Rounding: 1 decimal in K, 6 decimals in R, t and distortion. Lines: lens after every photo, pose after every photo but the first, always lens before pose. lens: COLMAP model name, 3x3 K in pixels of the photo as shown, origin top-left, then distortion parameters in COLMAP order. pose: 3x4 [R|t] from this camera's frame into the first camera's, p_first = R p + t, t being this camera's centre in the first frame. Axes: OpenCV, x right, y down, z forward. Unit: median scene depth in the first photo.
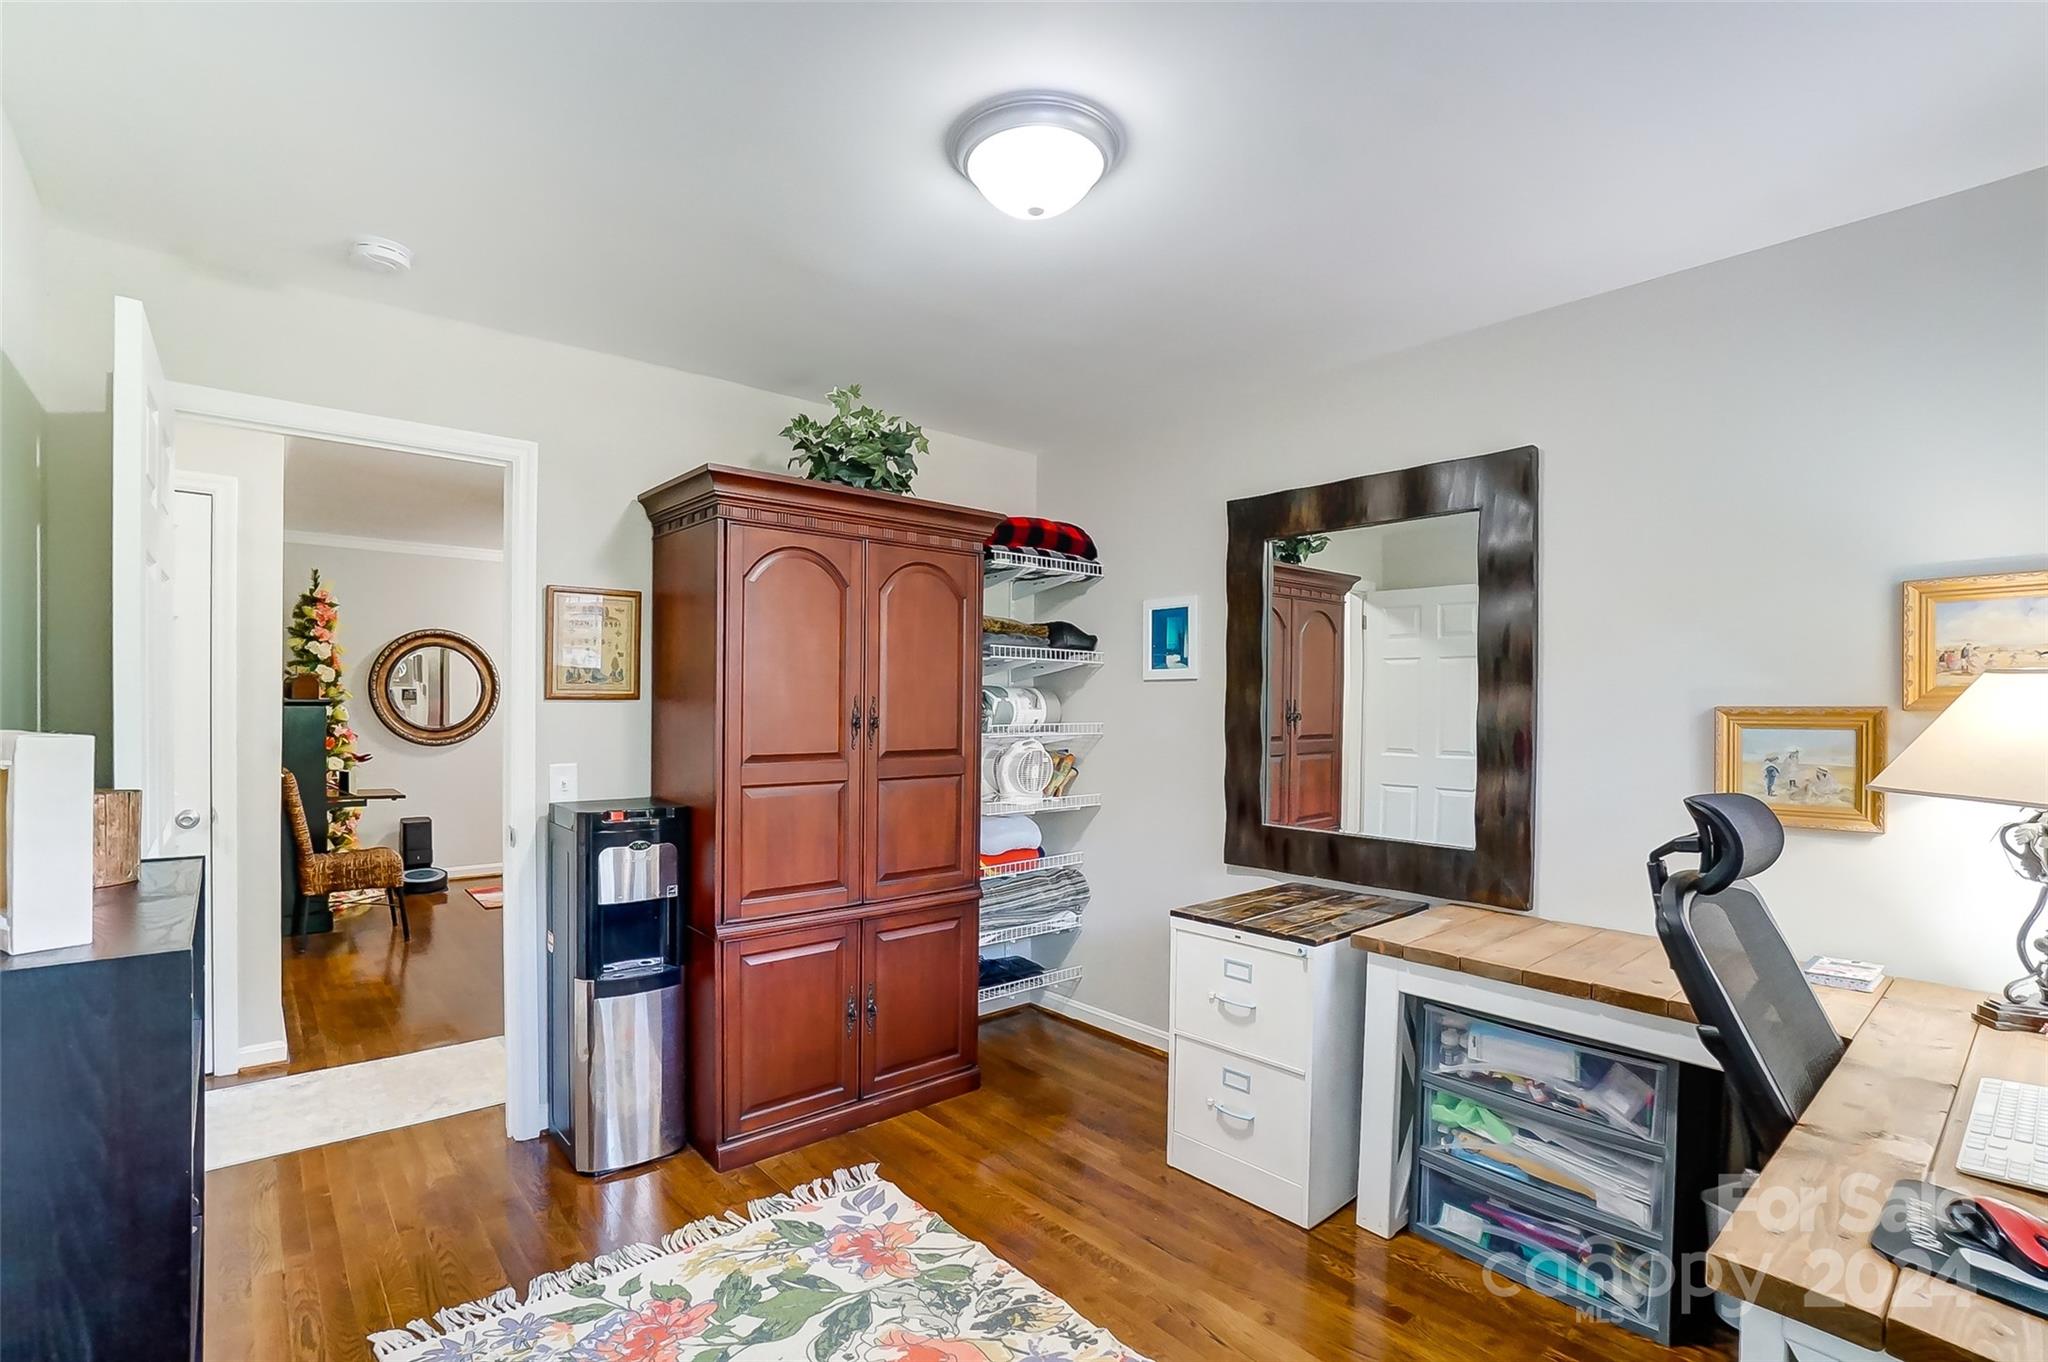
lens RADIAL K [[917.3, 0, 1024.1], [0, 917.3, 694.2], [0, 0, 1]] dist [-0.042620, 0.008967]
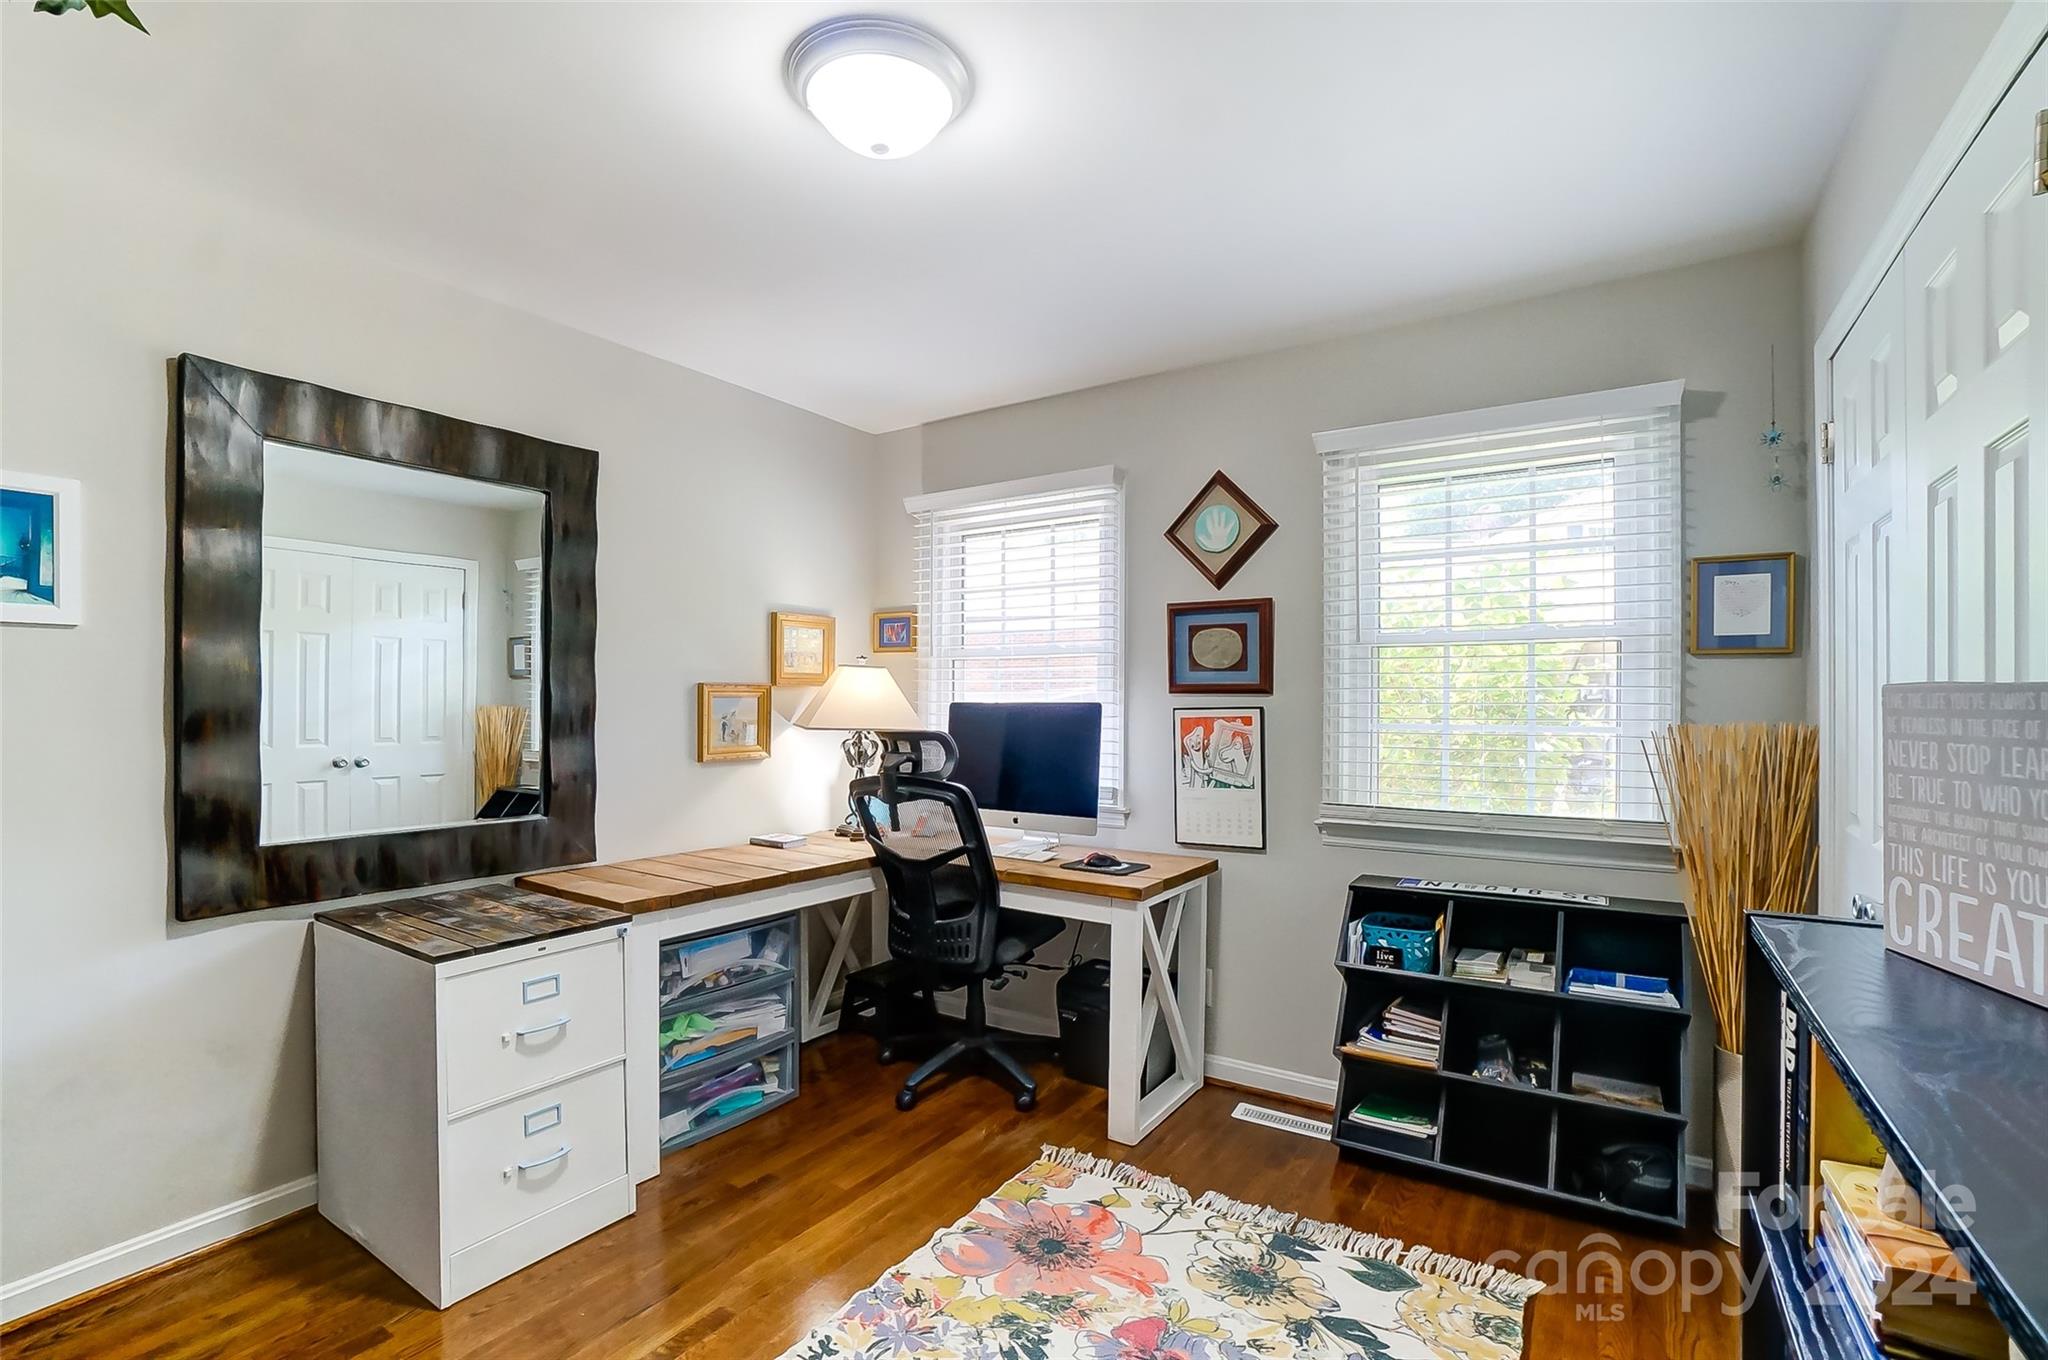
lens RADIAL K [[917.3, 0, 1028.3], [0, 917.3, 691.8], [0, 0, 1]] dist [-0.042620, 0.008967]
pose [[-0.255704, 0.001522, 0.966754, -0.779942], [-0.012890, 0.999905, -0.004984, 0.031316], [-0.966669, -0.013736, -0.255660, 0.890040]]
